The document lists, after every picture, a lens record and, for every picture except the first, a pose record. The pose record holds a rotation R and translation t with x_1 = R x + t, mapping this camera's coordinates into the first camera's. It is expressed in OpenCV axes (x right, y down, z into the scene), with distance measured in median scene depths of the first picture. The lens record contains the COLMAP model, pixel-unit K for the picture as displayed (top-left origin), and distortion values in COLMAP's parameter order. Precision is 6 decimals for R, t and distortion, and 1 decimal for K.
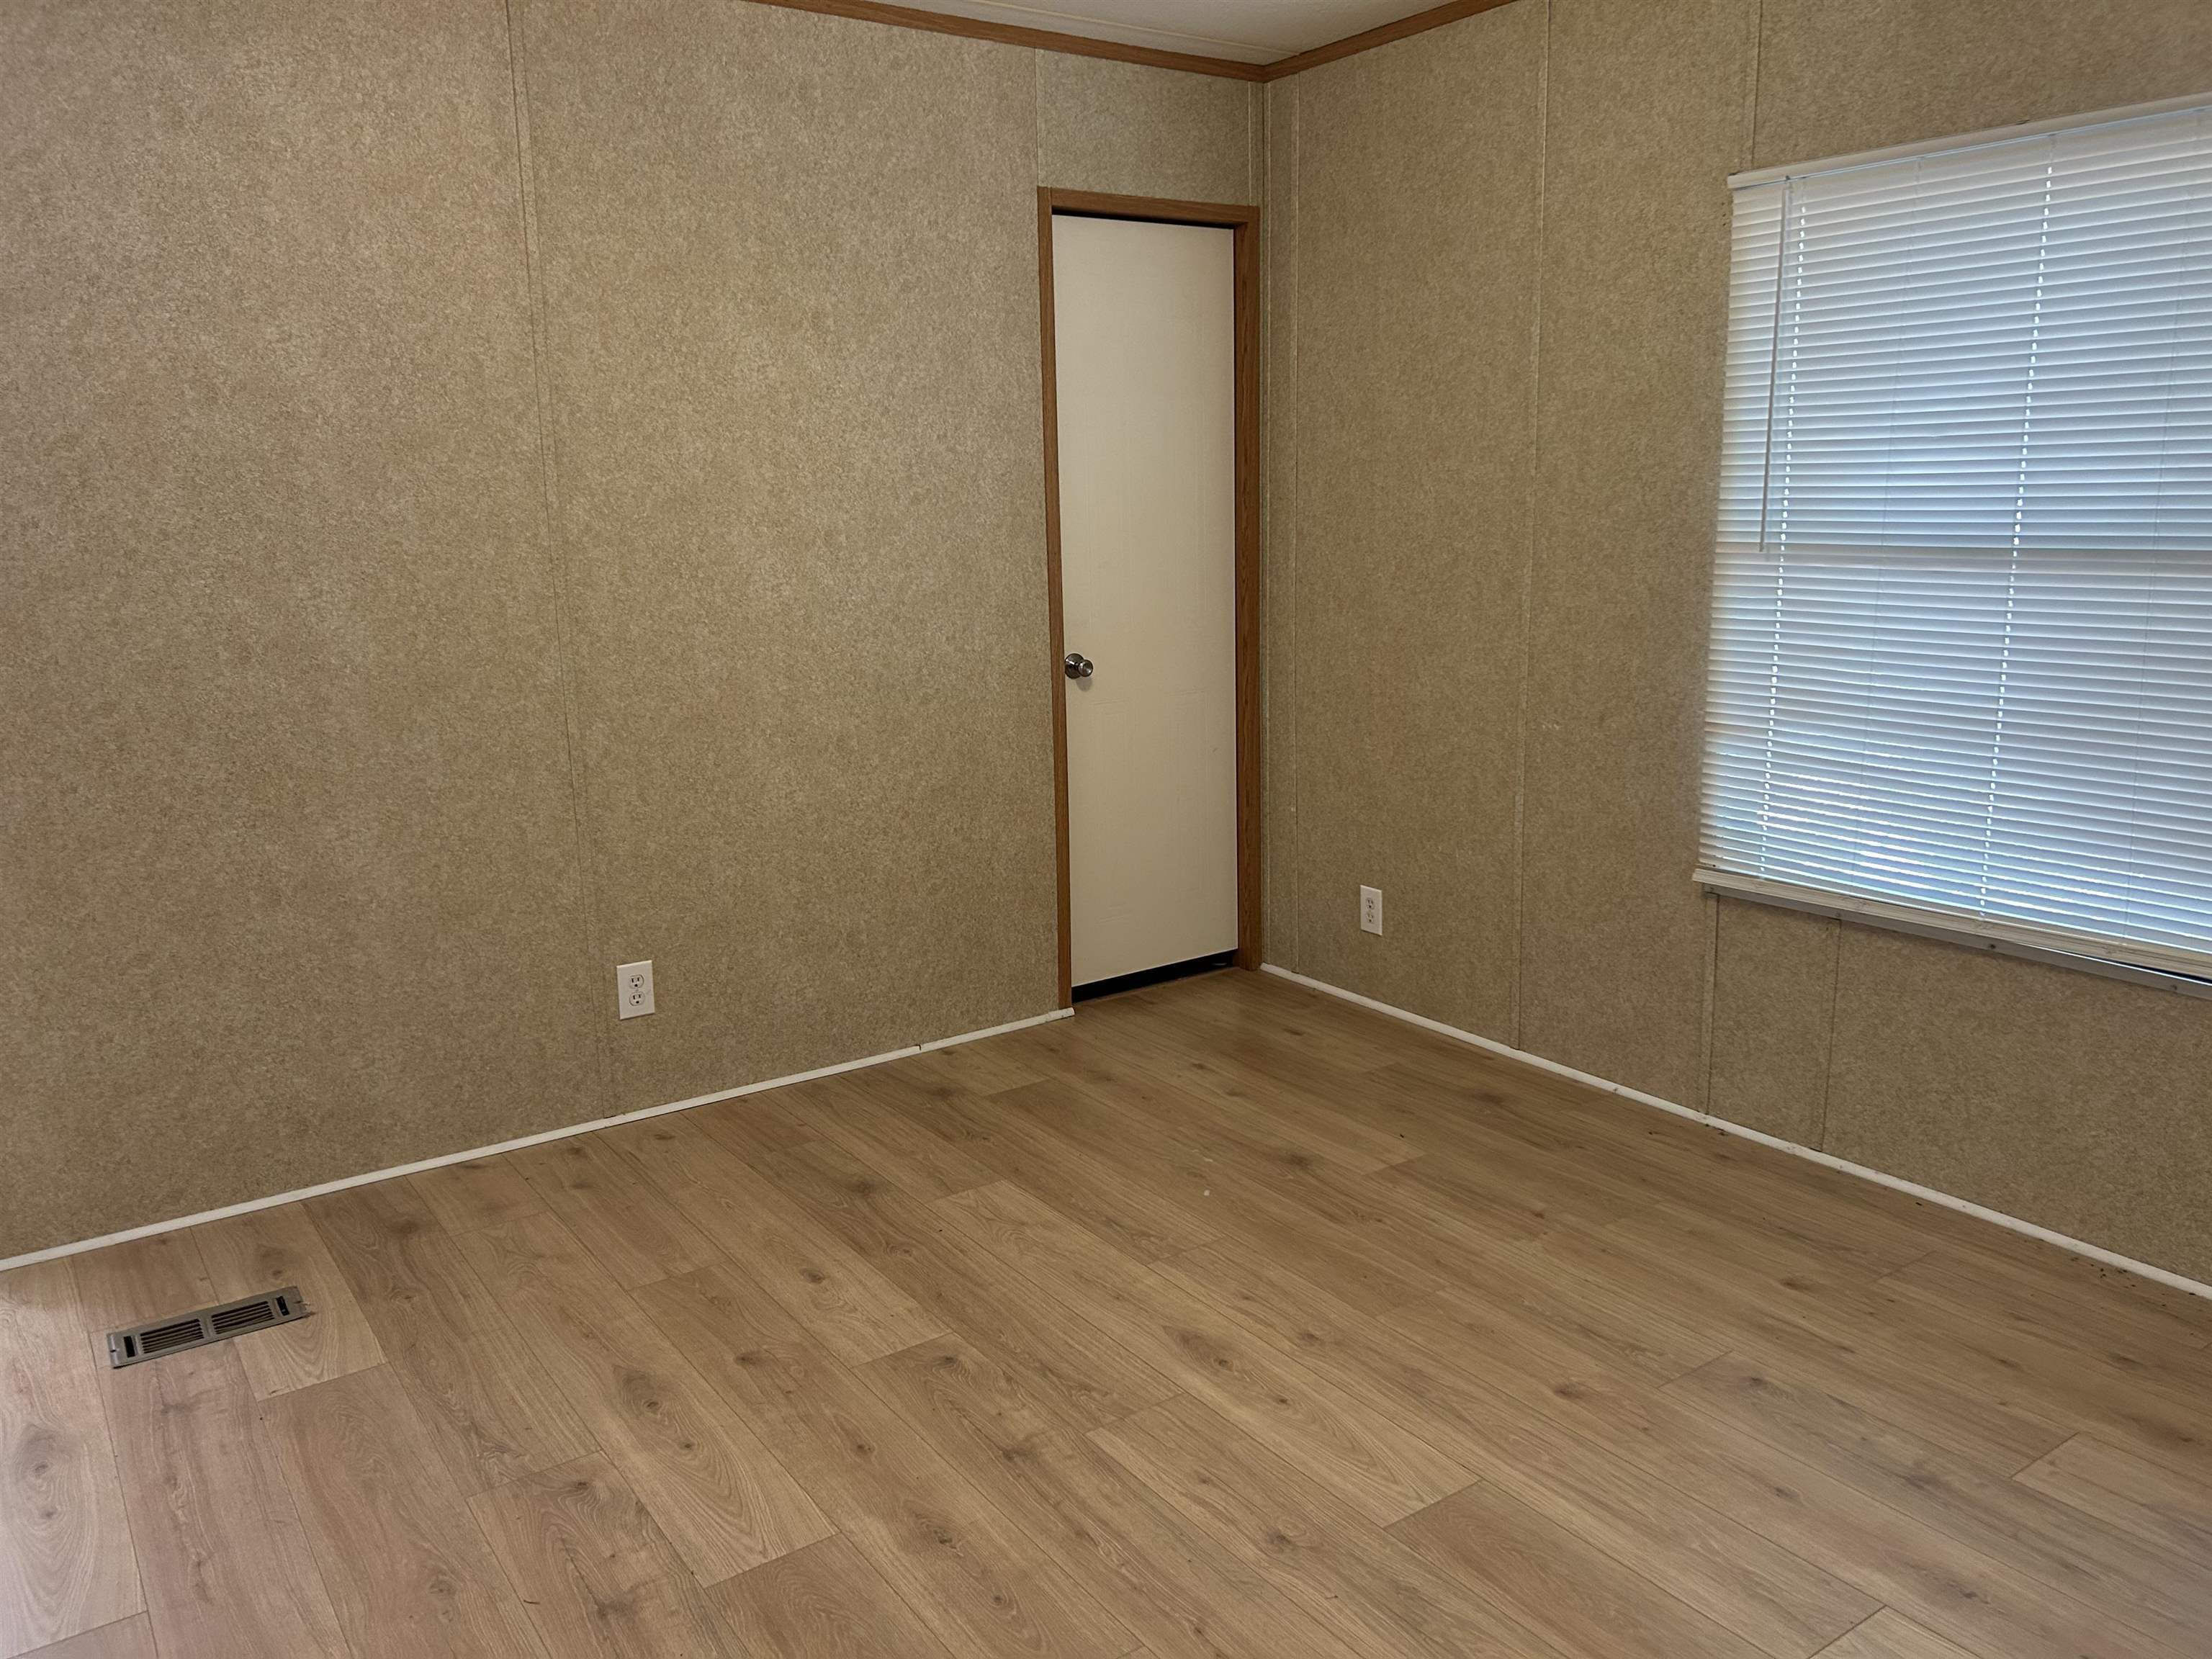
lens RADIAL K [[1623.9, 0, 1106.0], [0, 1623.9, 829.5], [0, 0, 1]] dist [0.044960, -0.044962]
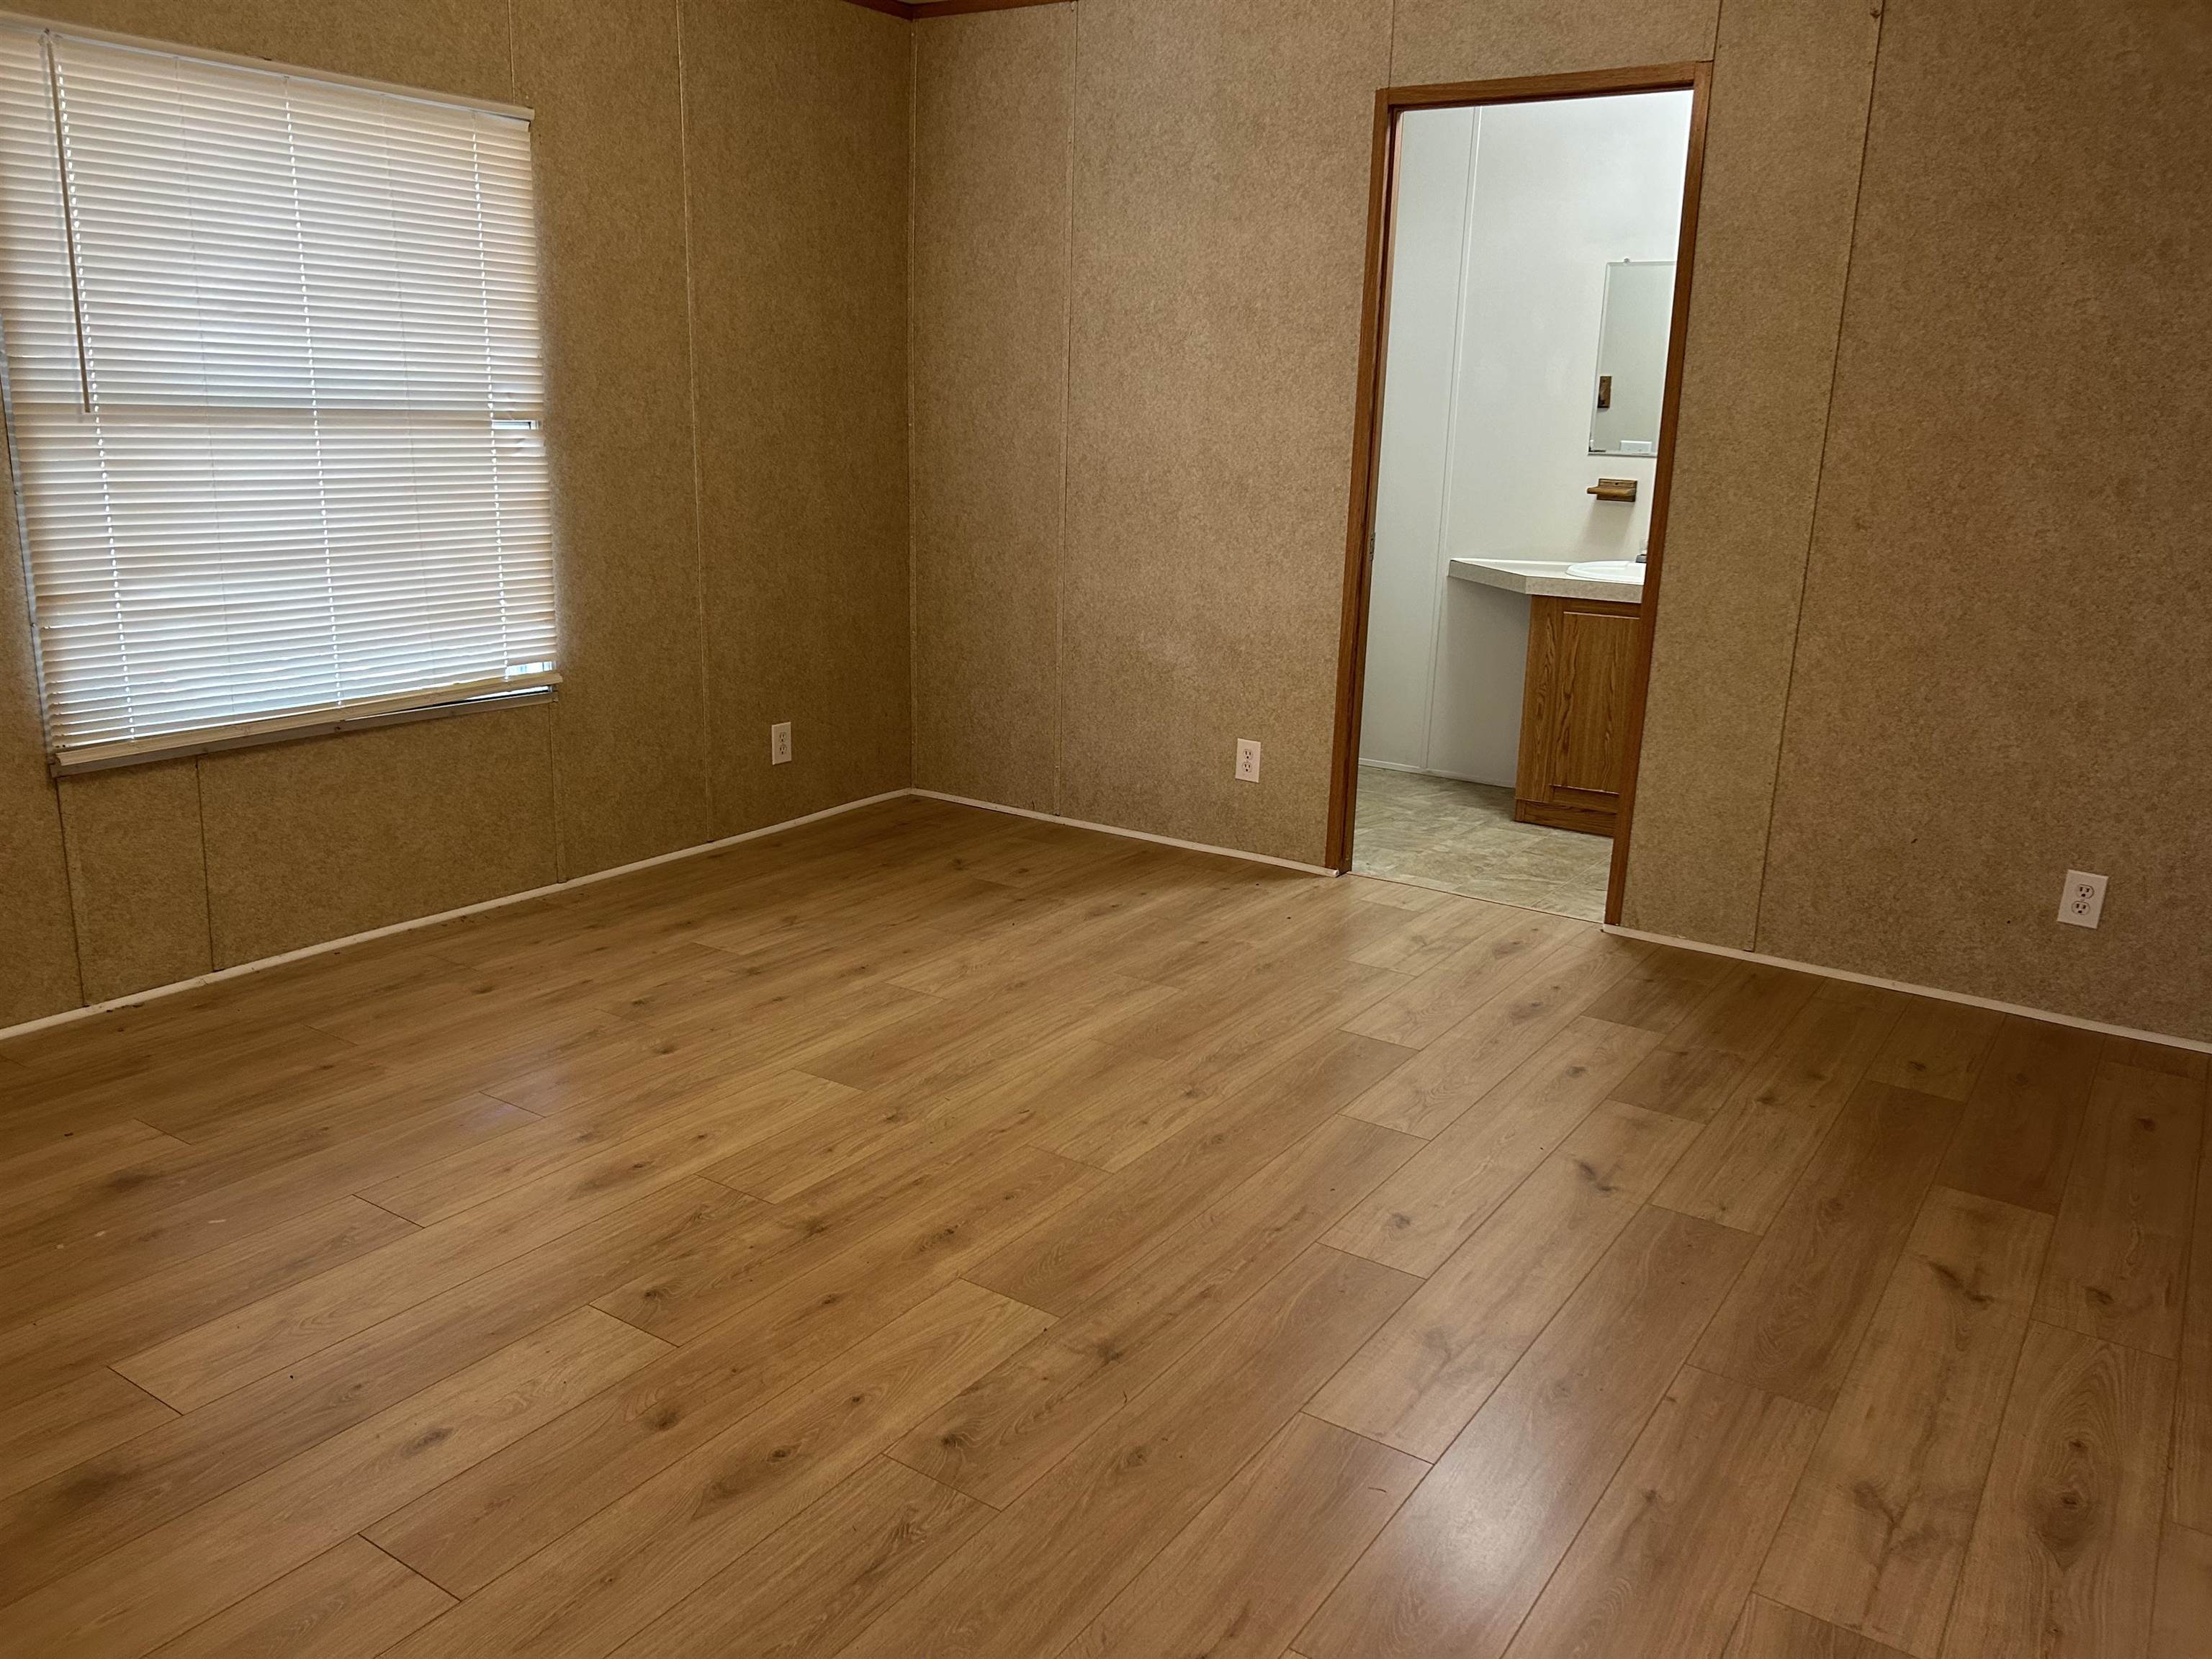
lens RADIAL K [[1623.9, 0, 1106.0], [0, 1623.9, 829.5], [0, 0, 1]] dist [0.044960, -0.044962]
pose [[-0.339250, -0.230206, 0.912094, -0.884572], [0.175084, 0.937200, 0.301665, -0.141473], [-0.924259, 0.262032, -0.277640, 0.871406]]
